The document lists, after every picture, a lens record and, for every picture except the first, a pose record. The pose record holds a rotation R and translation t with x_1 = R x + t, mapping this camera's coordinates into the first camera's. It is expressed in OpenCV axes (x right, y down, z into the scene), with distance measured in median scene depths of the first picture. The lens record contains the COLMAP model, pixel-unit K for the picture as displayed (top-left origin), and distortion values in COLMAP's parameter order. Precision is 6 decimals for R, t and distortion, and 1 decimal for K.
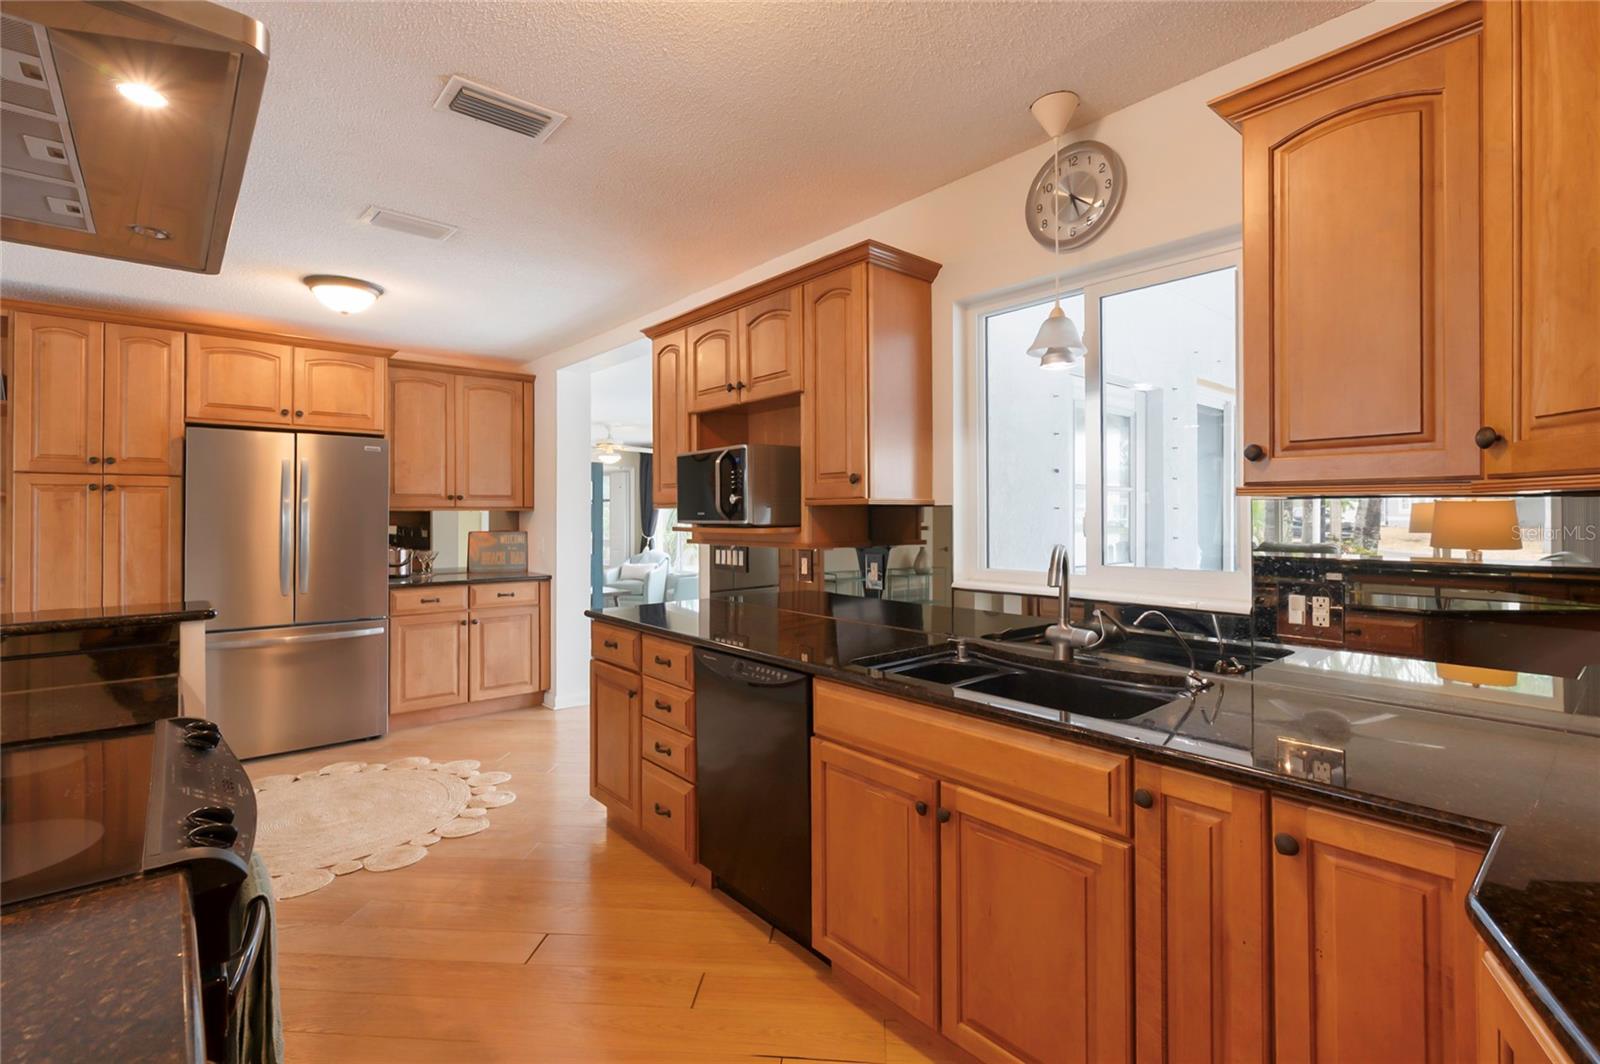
lens RADIAL K [[726.8, 0, 842.1], [0, 726.8, 515.6], [0, 0, 1]] dist [-0.000431, -0.000548]
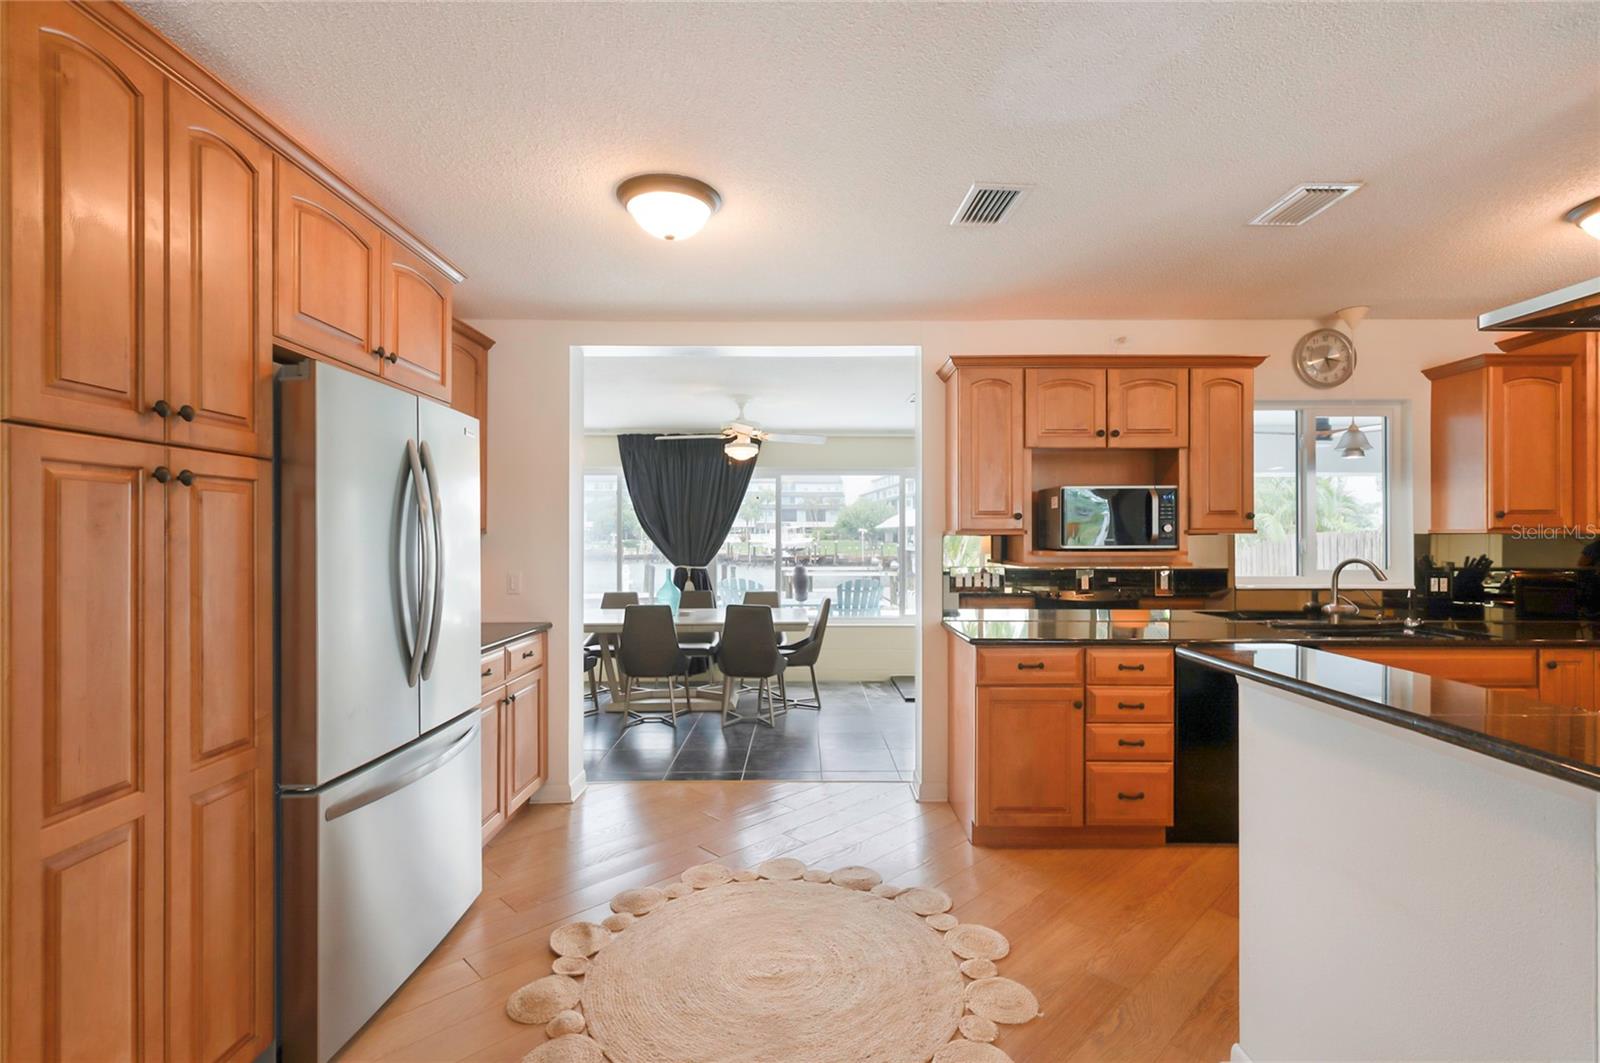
lens RADIAL K [[726.8, 0, 805.6], [0, 726.8, 531.6], [0, 0, 1]] dist [-0.000431, -0.000548]
pose [[0.676932, 0.010588, 0.735969, -1.197008], [0.000439, 0.999891, -0.014789, 0.001164], [-0.736045, 0.010334, 0.676853, 0.489172]]
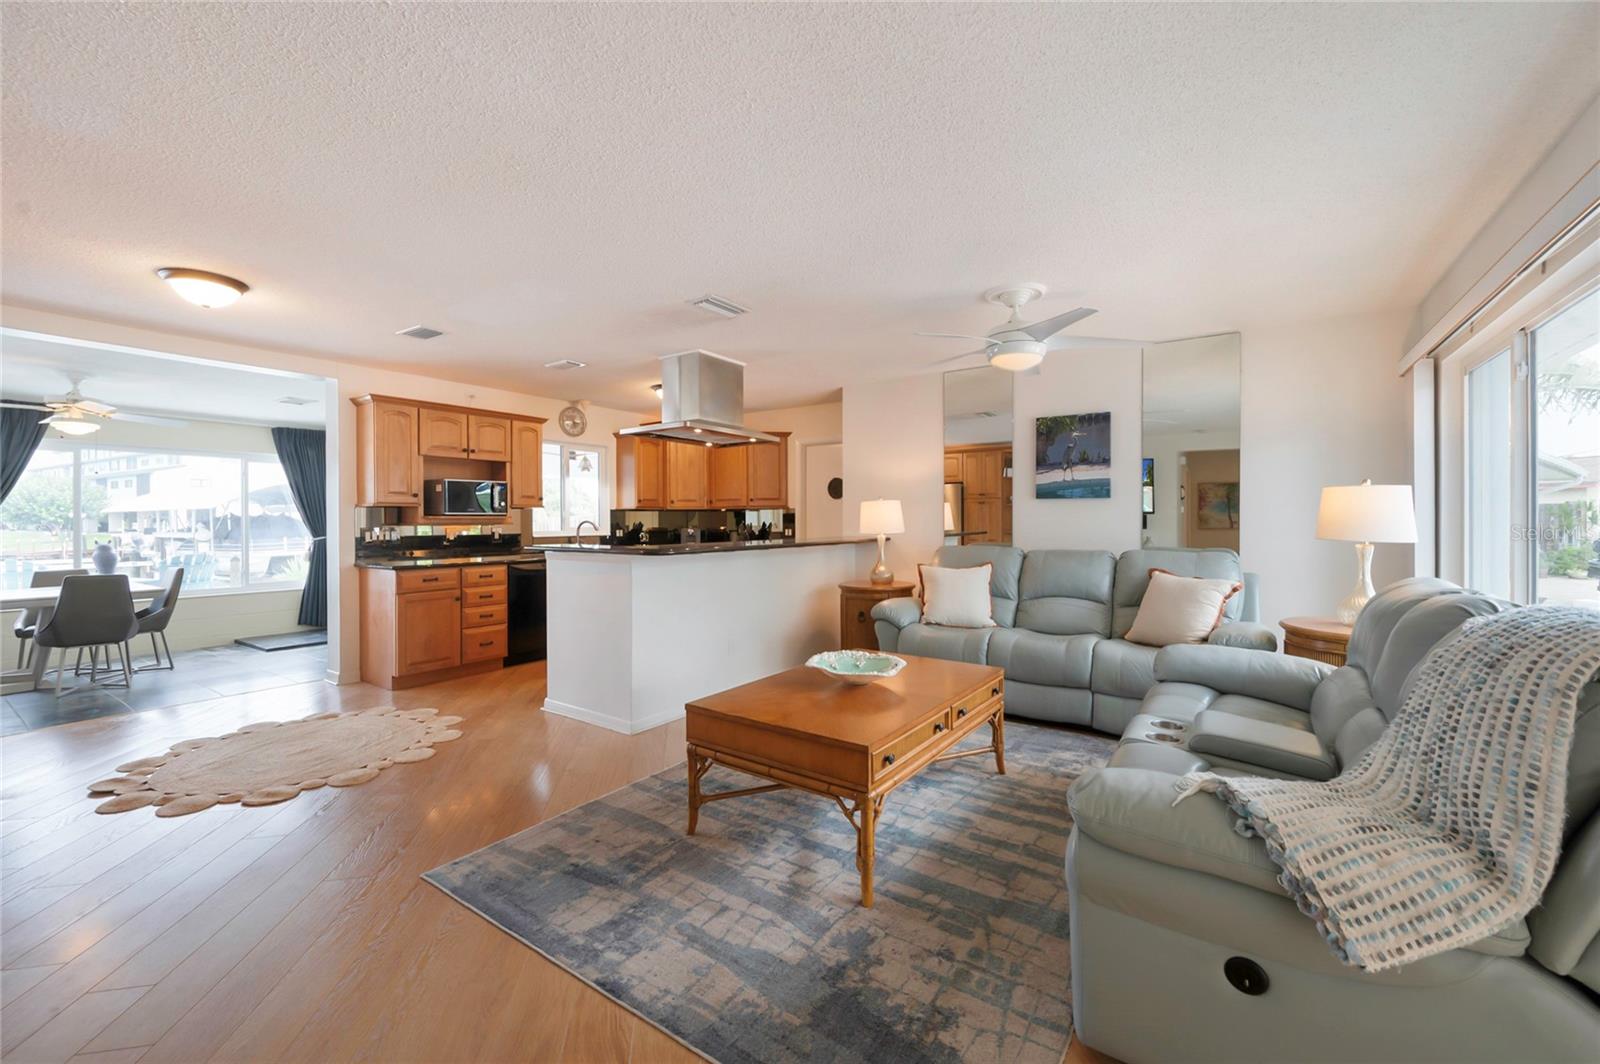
lens RADIAL K [[623.0, 0, 807.9], [0, 623.0, 524.8], [0, 0, 1]] dist [0.001057, 0.000474]
pose [[-0.236959, -0.002002, 0.971518, -1.909110], [0.012182, 0.999913, 0.005032, 0.038609], [-0.971443, 0.013027, -0.236914, 0.407464]]
